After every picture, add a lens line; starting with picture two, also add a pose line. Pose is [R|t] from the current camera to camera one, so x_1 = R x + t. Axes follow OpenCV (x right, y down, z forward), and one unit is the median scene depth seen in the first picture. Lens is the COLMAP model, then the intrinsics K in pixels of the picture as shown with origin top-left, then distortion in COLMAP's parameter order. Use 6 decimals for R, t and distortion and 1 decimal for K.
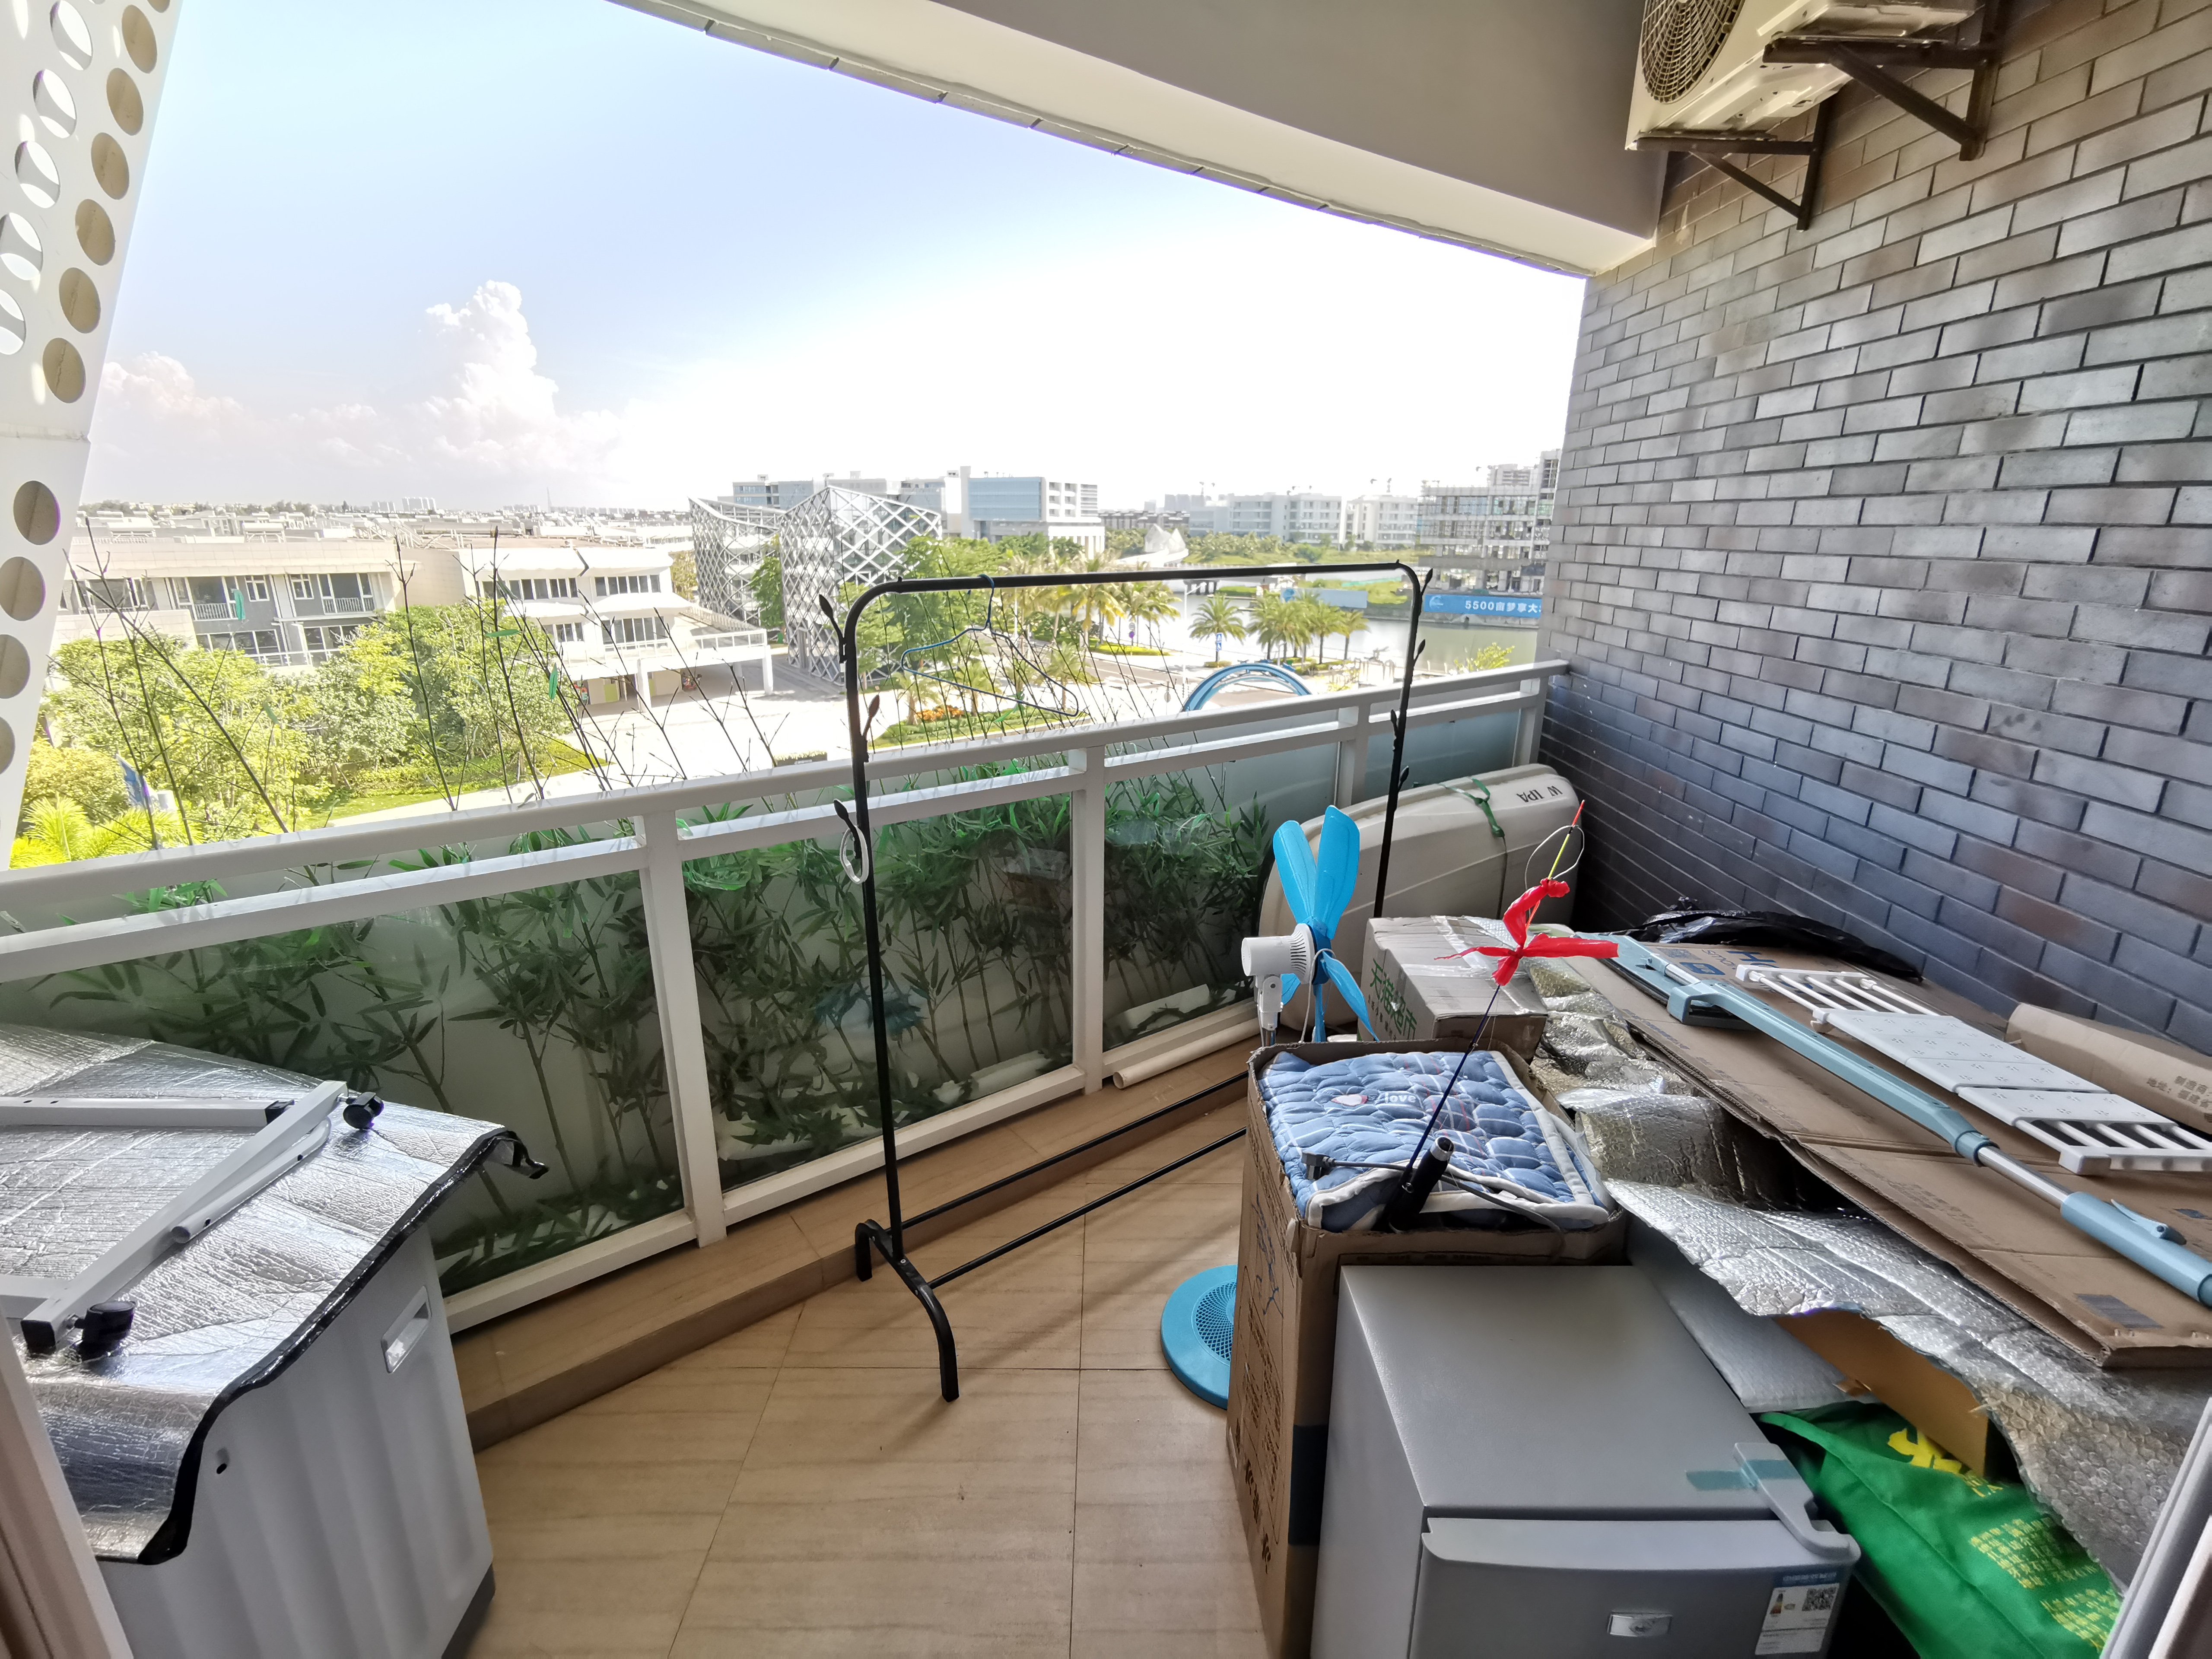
lens RADIAL K [[1015.3, 0, 1106.0], [0, 1015.3, 829.5], [0, 0, 1]] dist [0.003220, 0.000092]
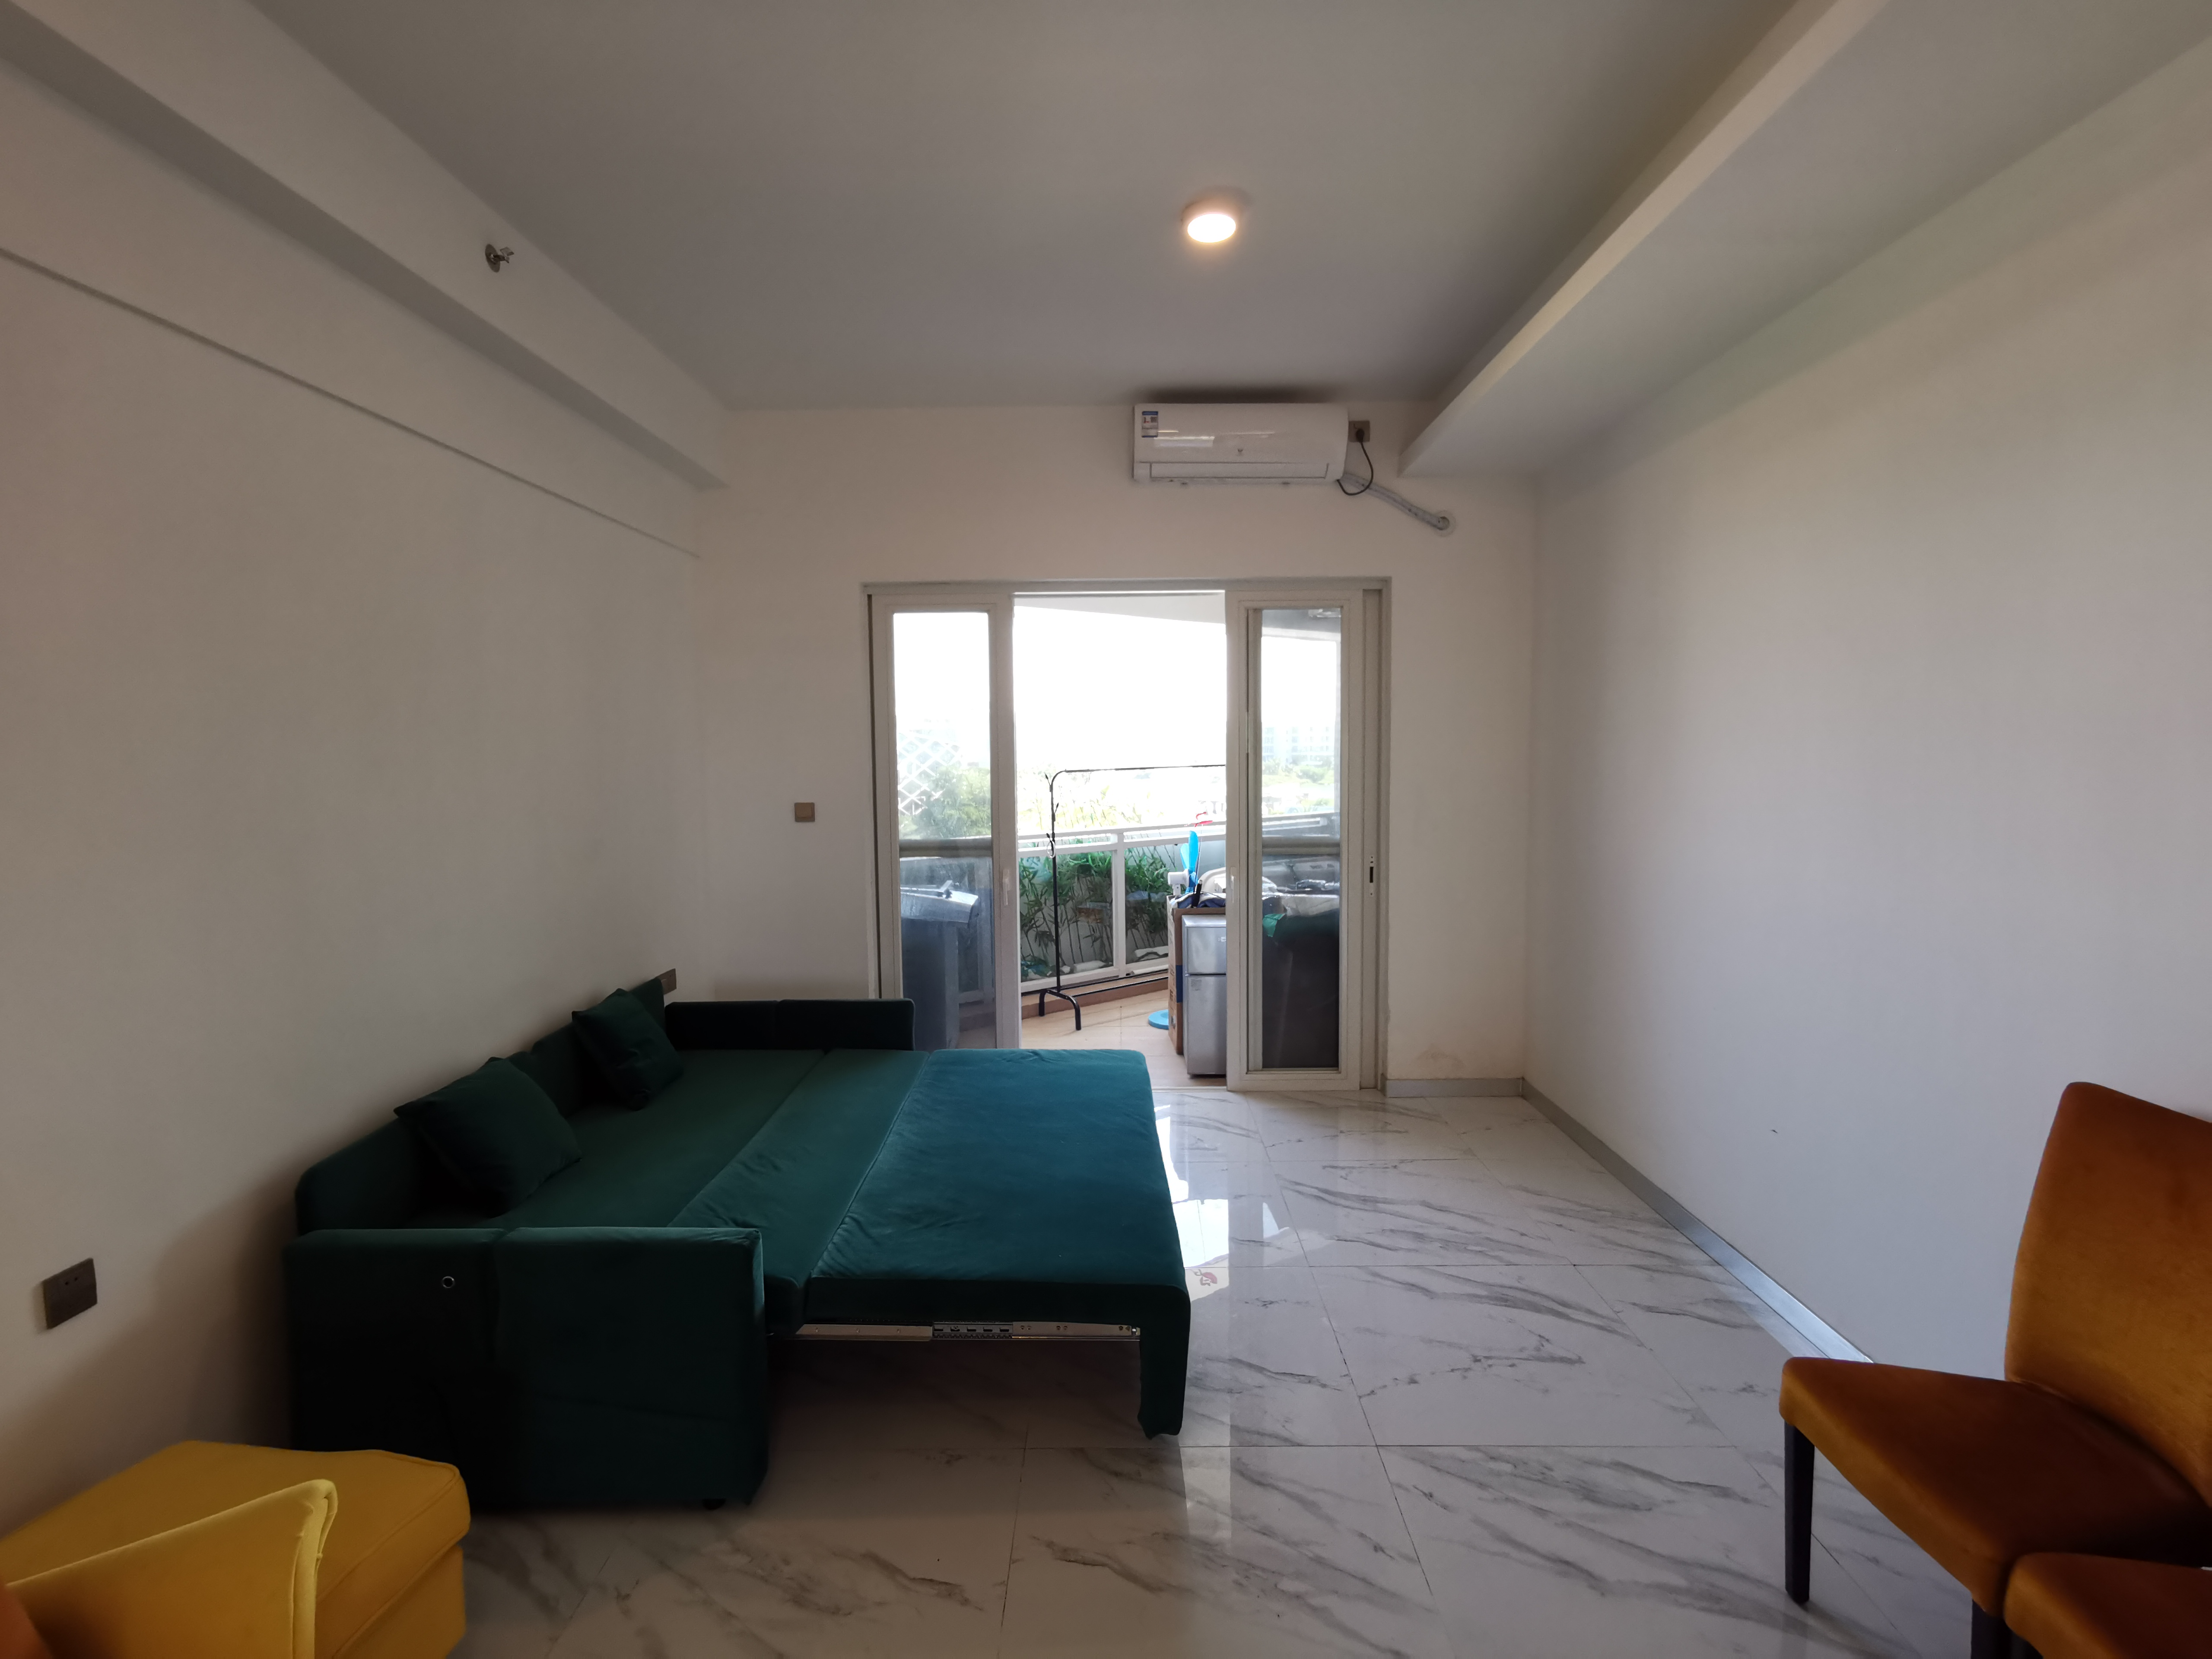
lens RADIAL K [[1025.2, 0, 1107.3], [0, 1025.2, 820.2], [0, 0, 1]] dist [0.000374, -0.000018]
pose [[0.999755, -0.020715, -0.007824, -0.022186], [0.018445, 0.974569, -0.223326, 0.444845], [0.012251, 0.223127, 0.974712, -1.490841]]
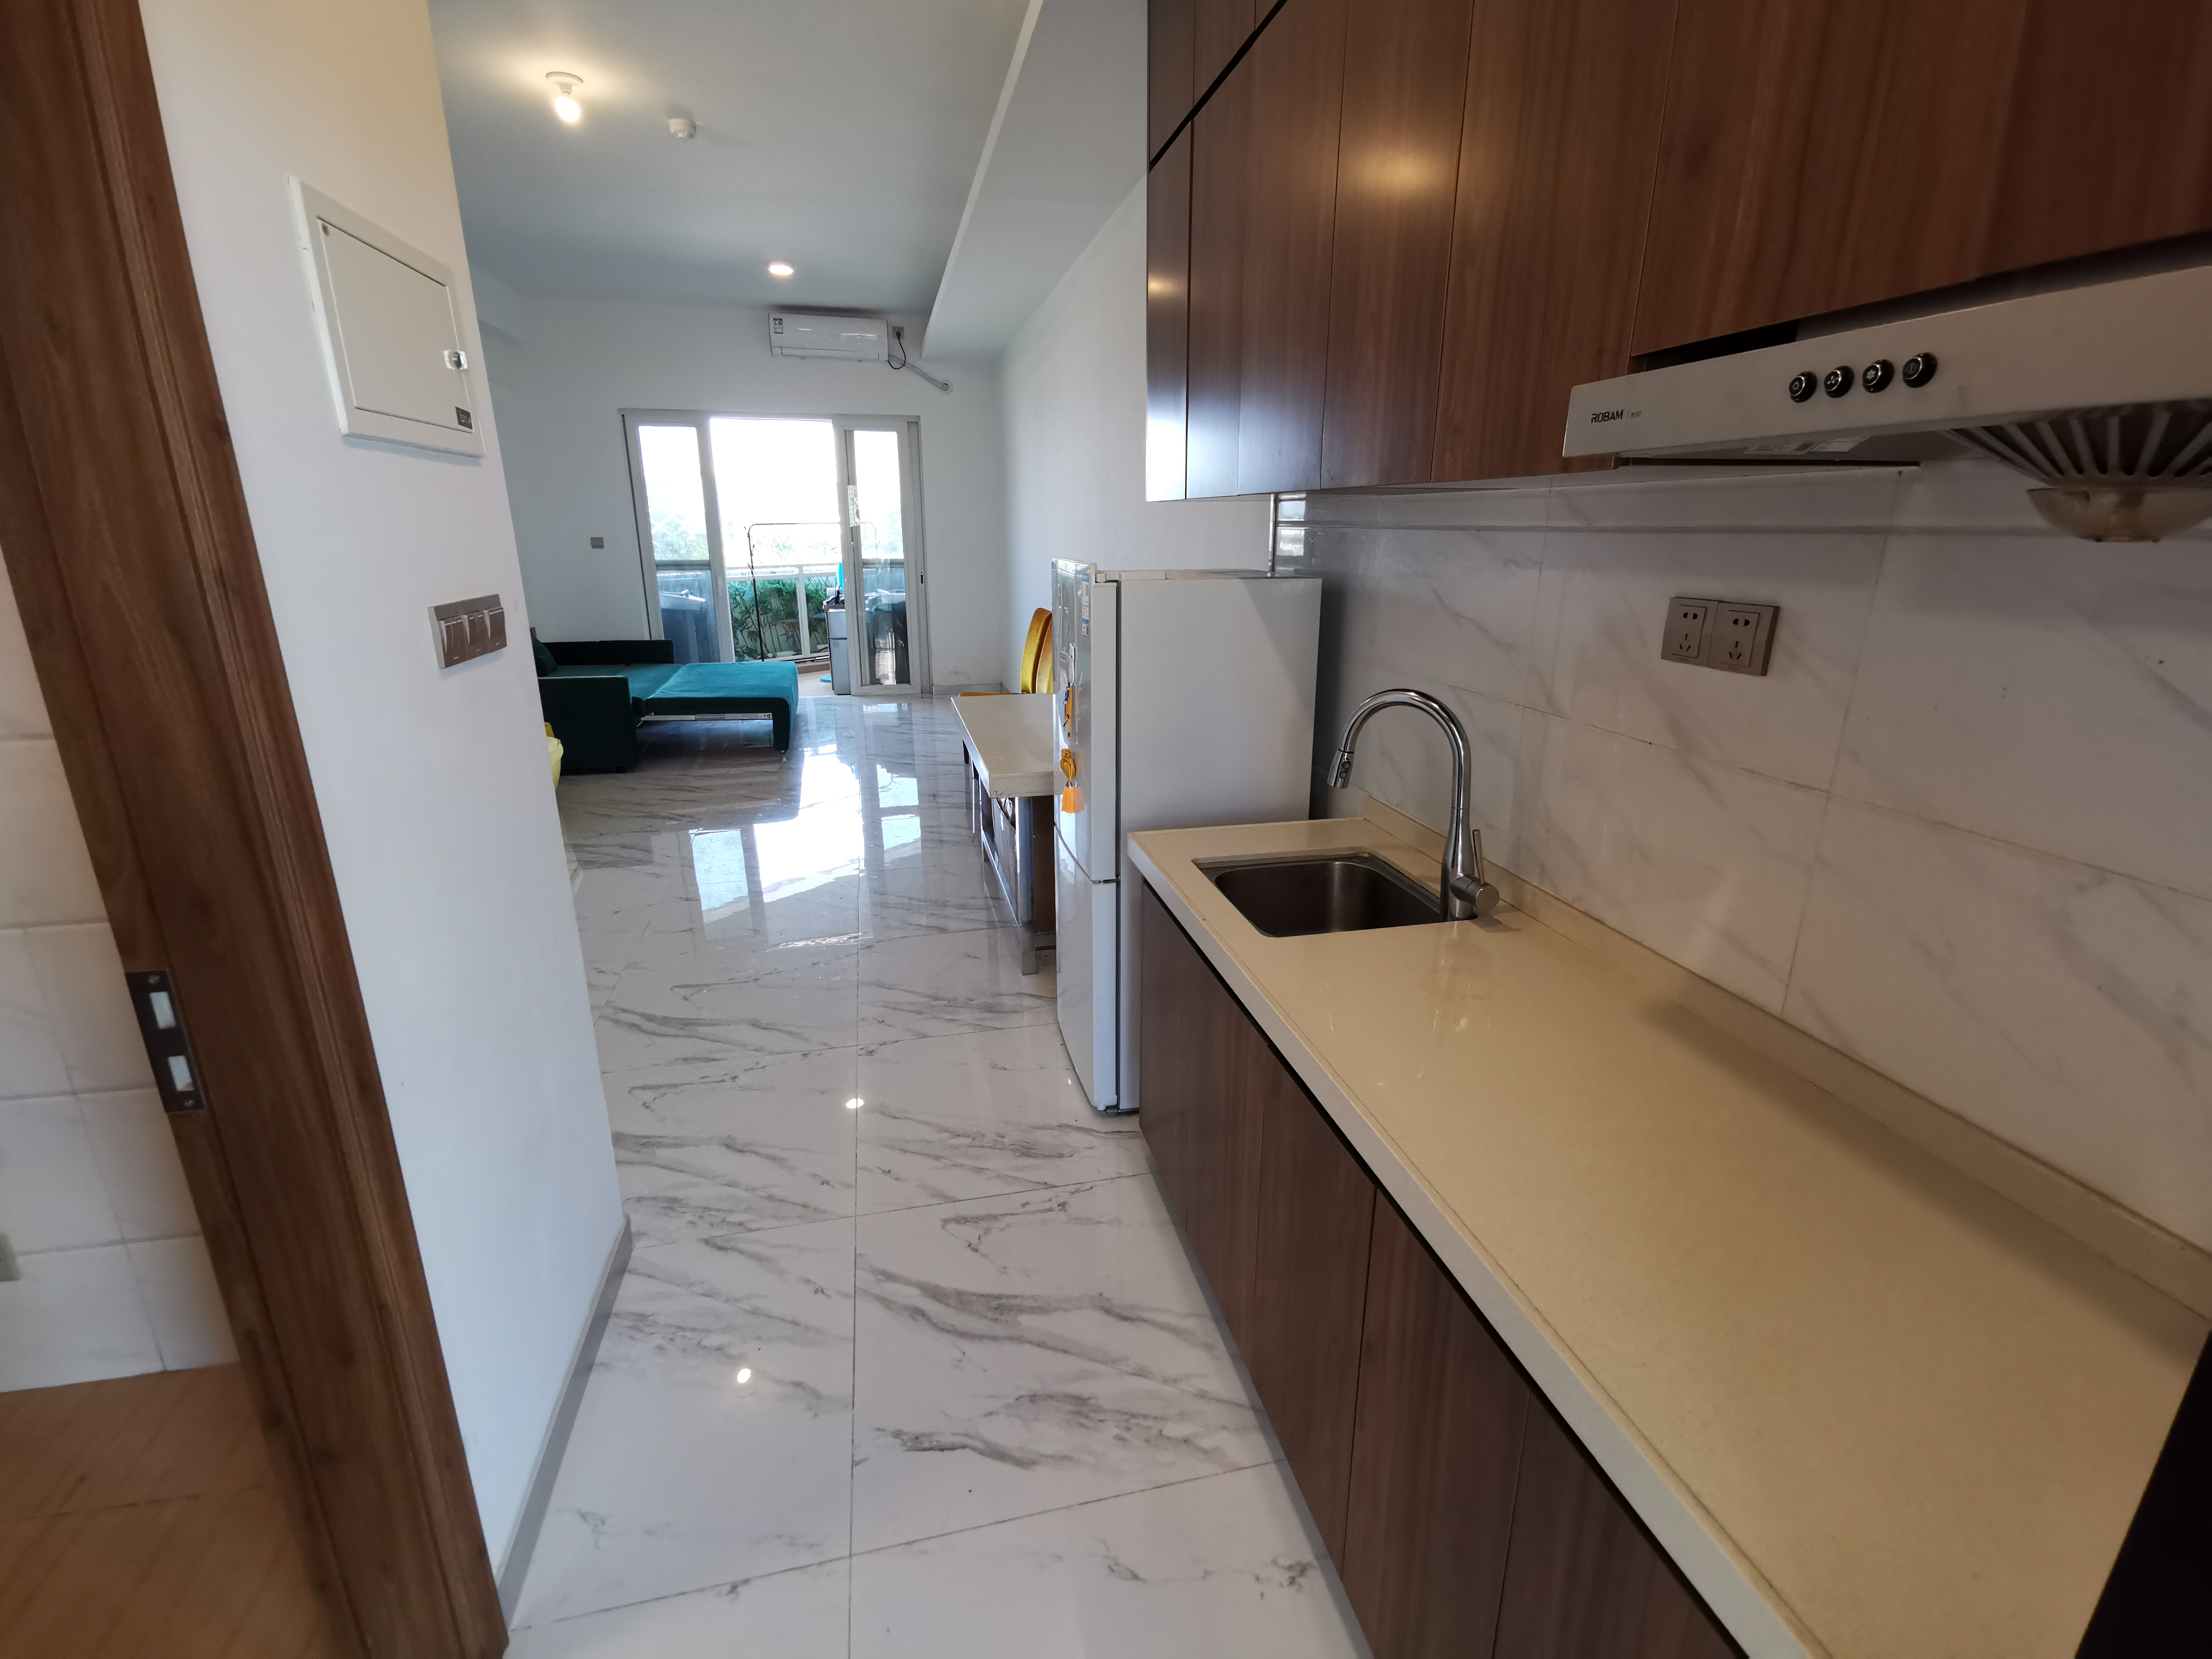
lens RADIAL K [[1014.7, 0, 1102.6], [0, 1014.7, 824.7], [0, 0, 1]] dist [0.001589, 0.000071]
pose [[0.974343, -0.074793, 0.212279, 0.212425], [0.074852, 0.997164, 0.007769, 0.942260], [-0.212258, 0.008320, 0.977178, -3.027747]]
